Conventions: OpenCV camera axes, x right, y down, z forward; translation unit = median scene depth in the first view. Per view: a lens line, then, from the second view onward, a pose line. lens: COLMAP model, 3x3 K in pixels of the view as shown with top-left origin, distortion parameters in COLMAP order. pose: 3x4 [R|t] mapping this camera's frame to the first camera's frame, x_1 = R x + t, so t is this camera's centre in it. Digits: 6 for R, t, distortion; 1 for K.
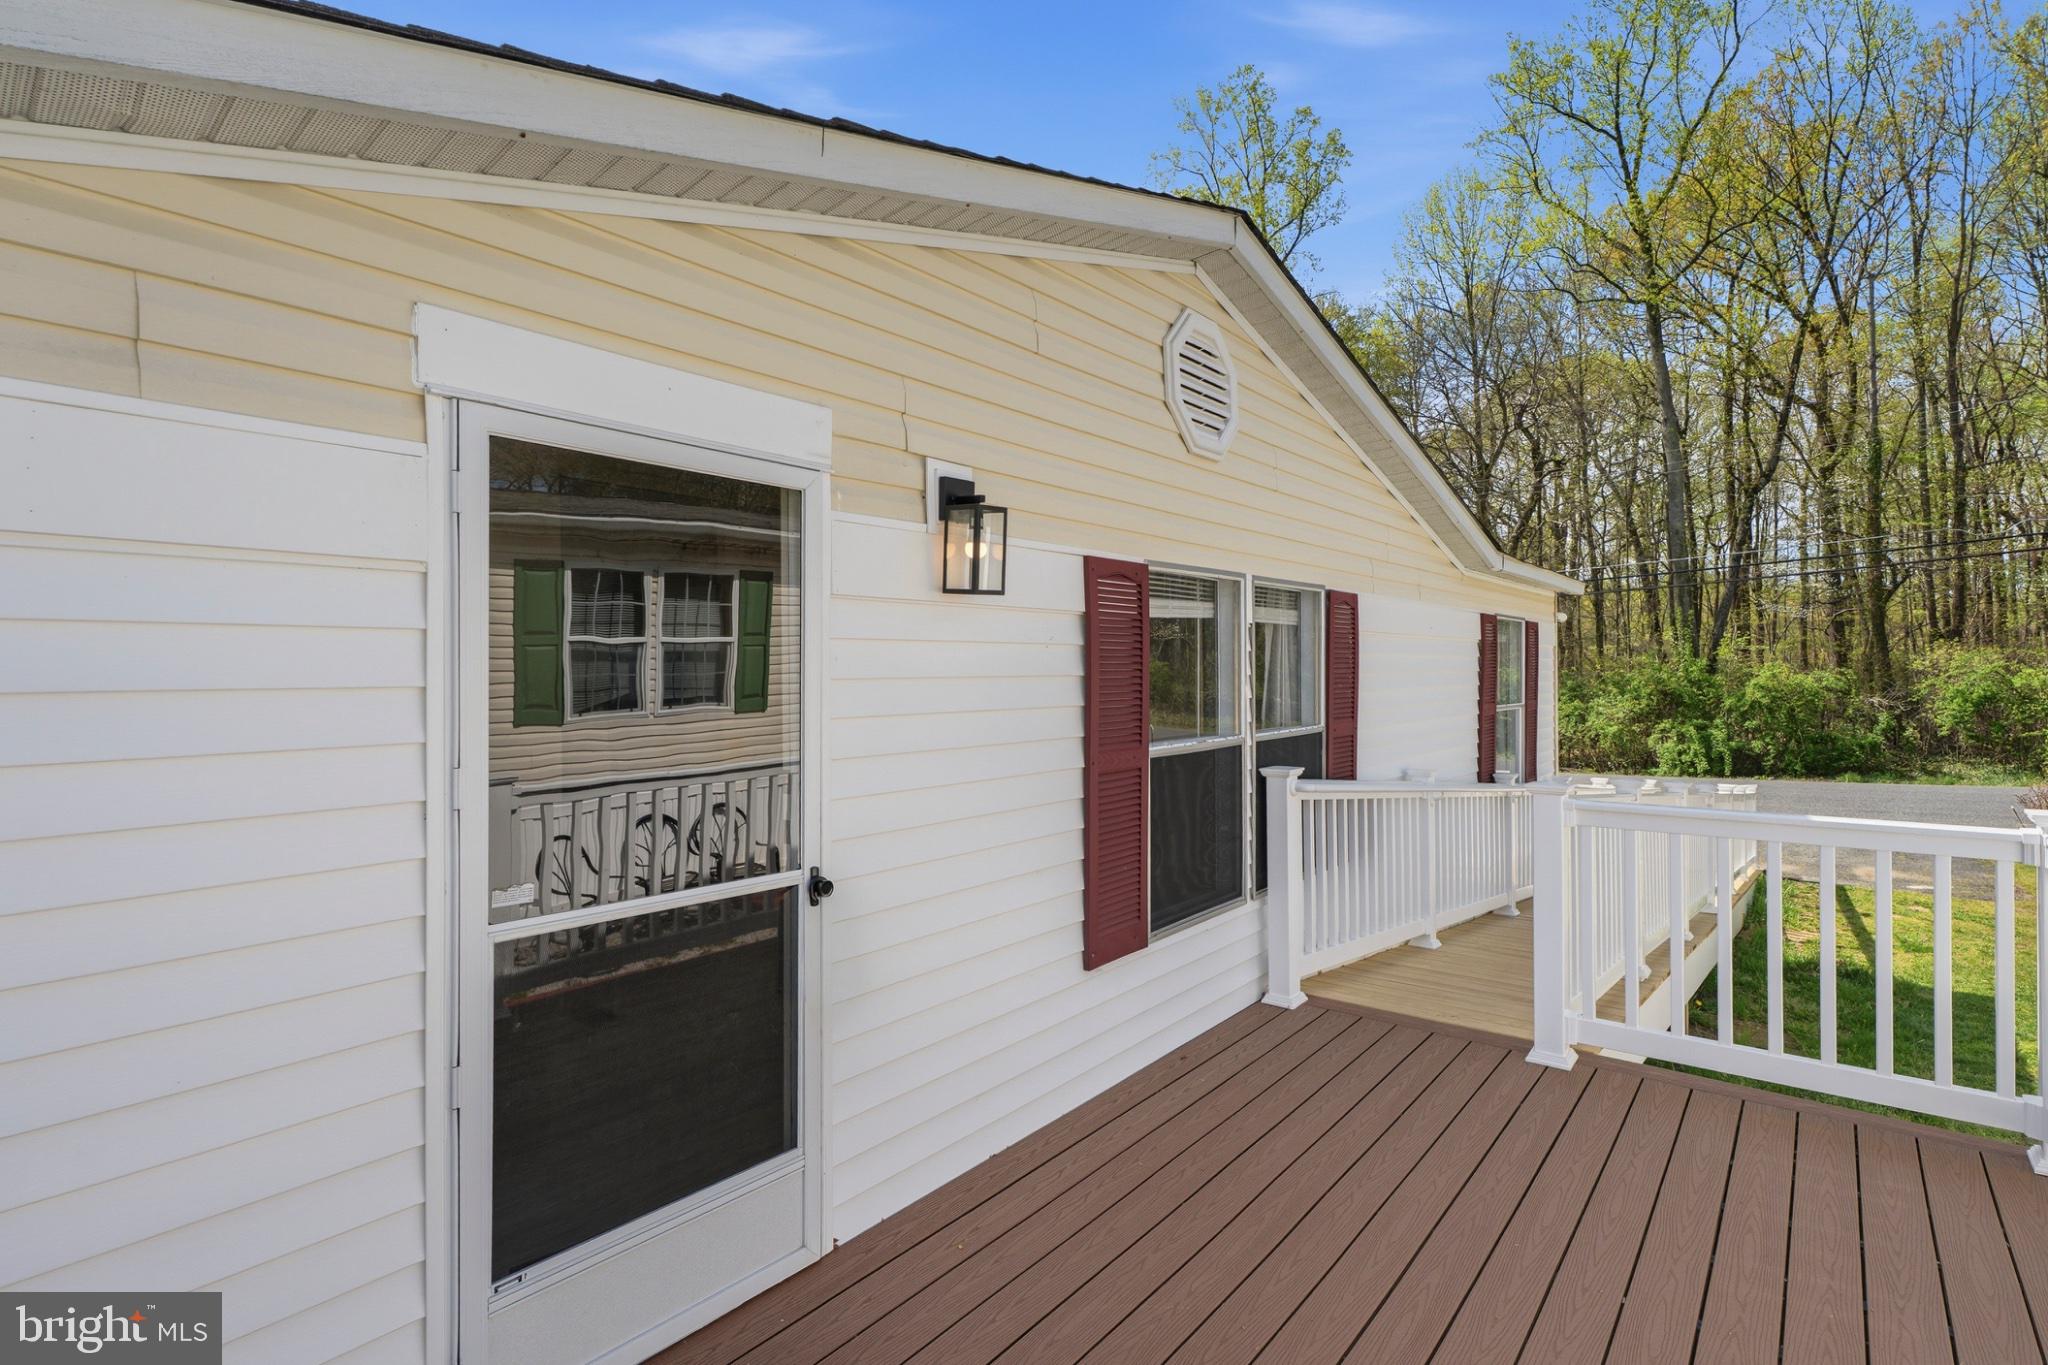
lens RADIAL K [[909.2, 0, 1028.4], [0, 909.2, 687.3], [0, 0, 1]] dist [0.001582, -0.000131]
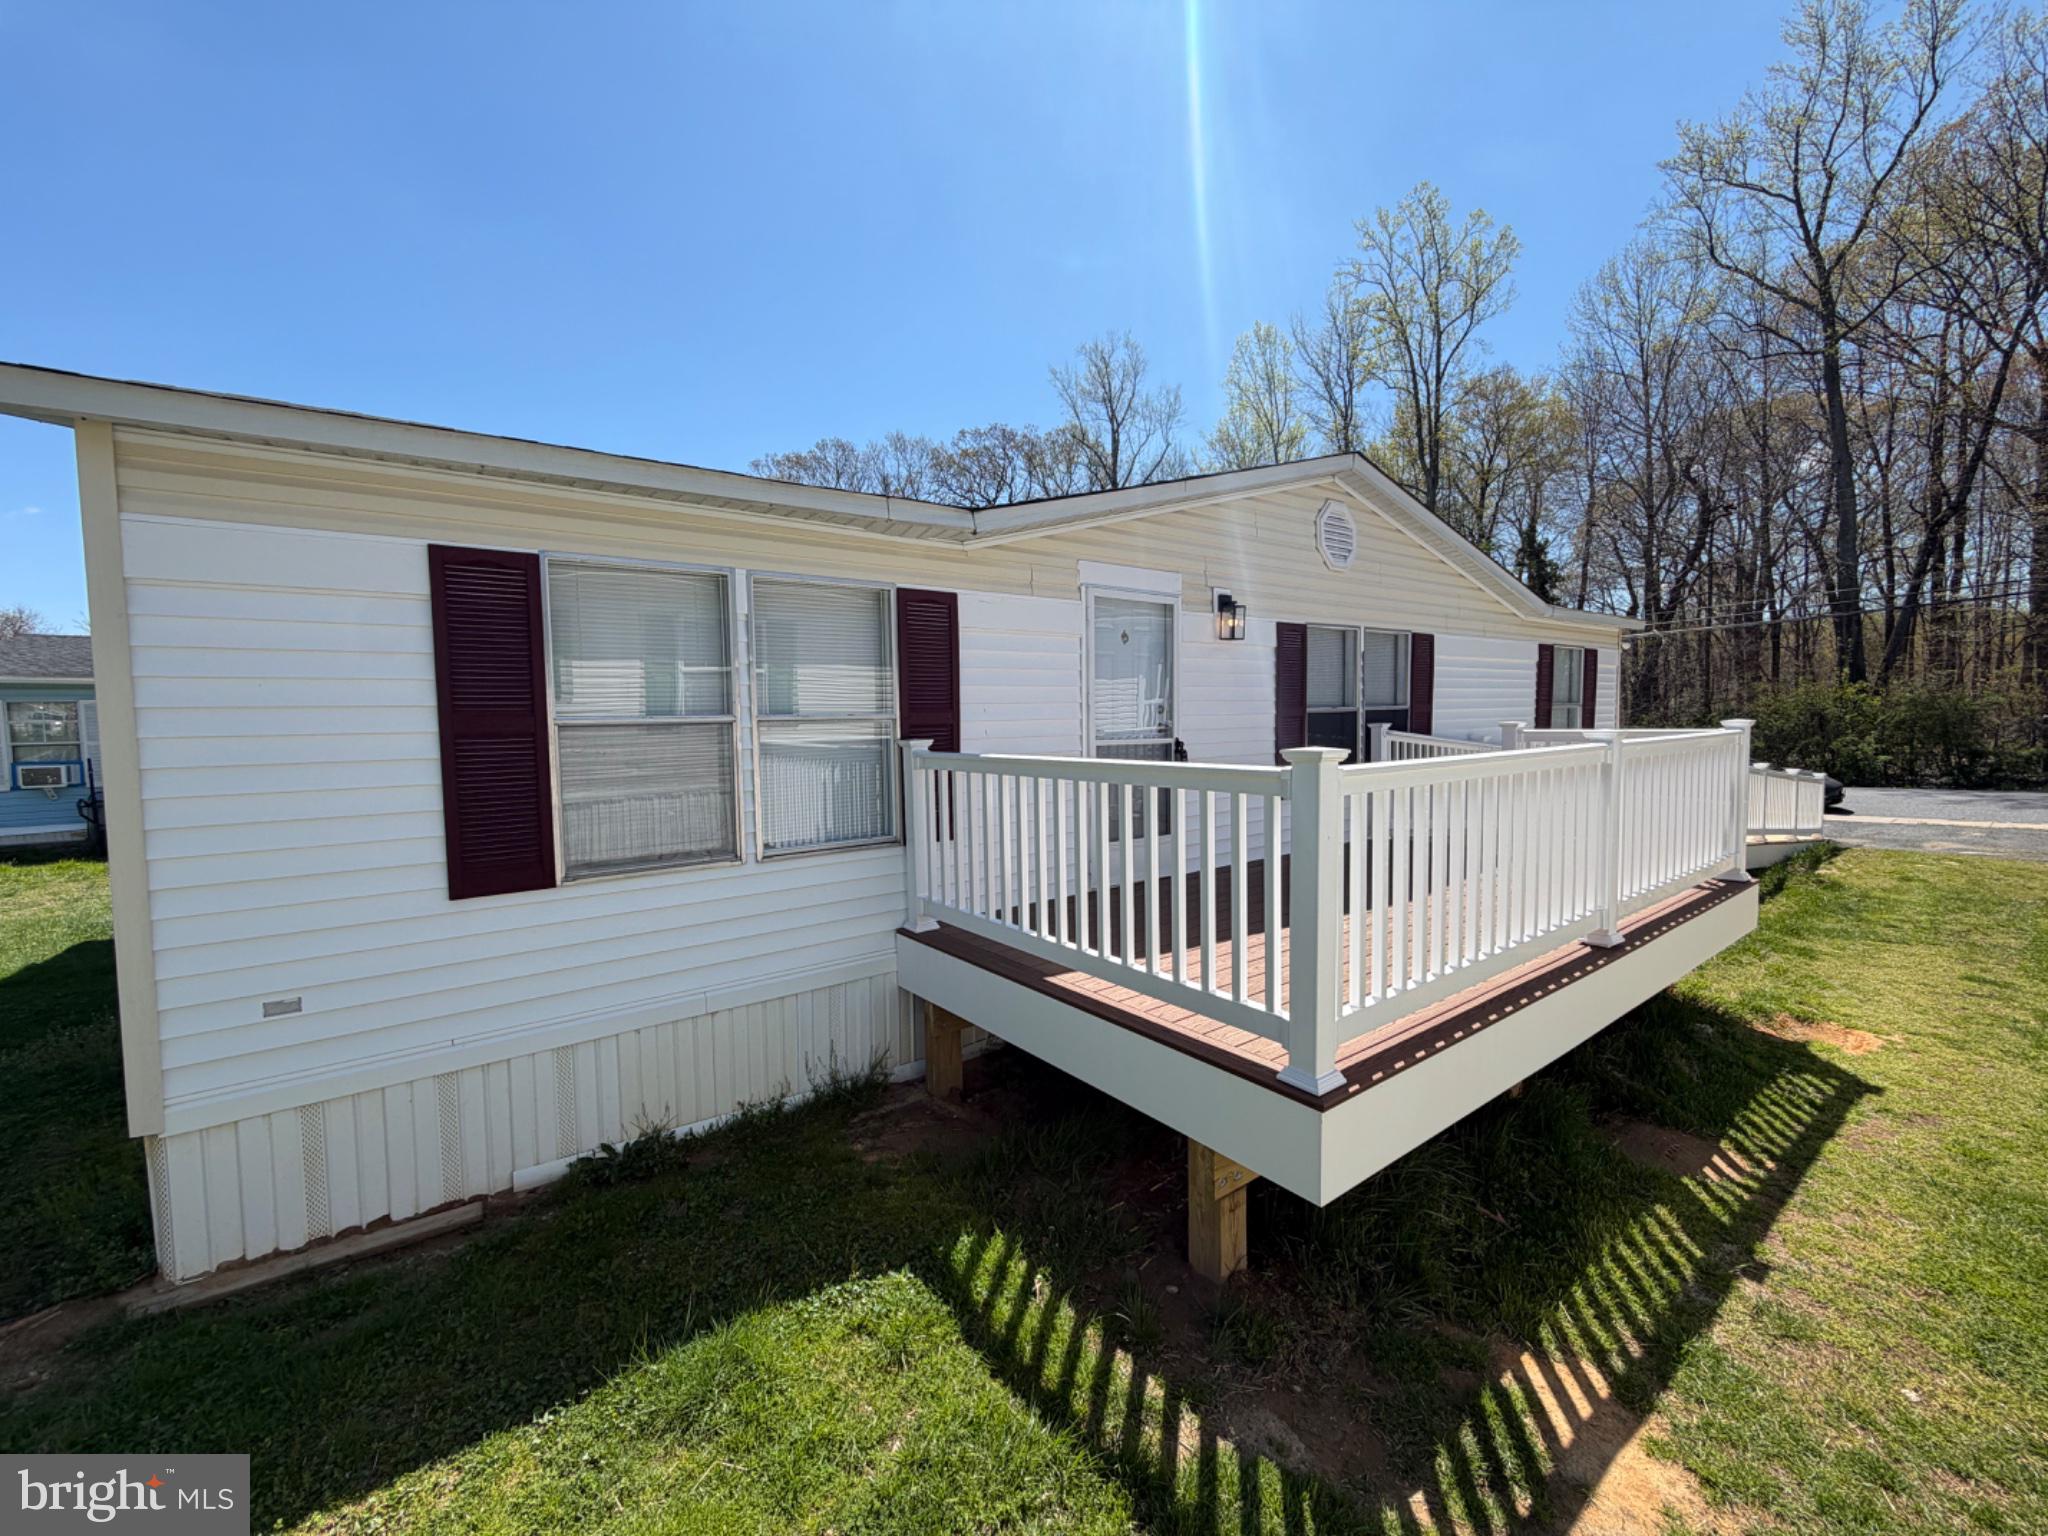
lens RADIAL K [[781.9, 0, 1024.0], [0, 781.9, 768.0], [0, 0, 1]] dist [0.008301, -0.000077]
pose [[0.970226, 0.002287, -0.242189, -0.023040], [0.008579, 0.999003, 0.043801, 0.038464], [0.242048, -0.044574, 0.969240, -0.319722]]
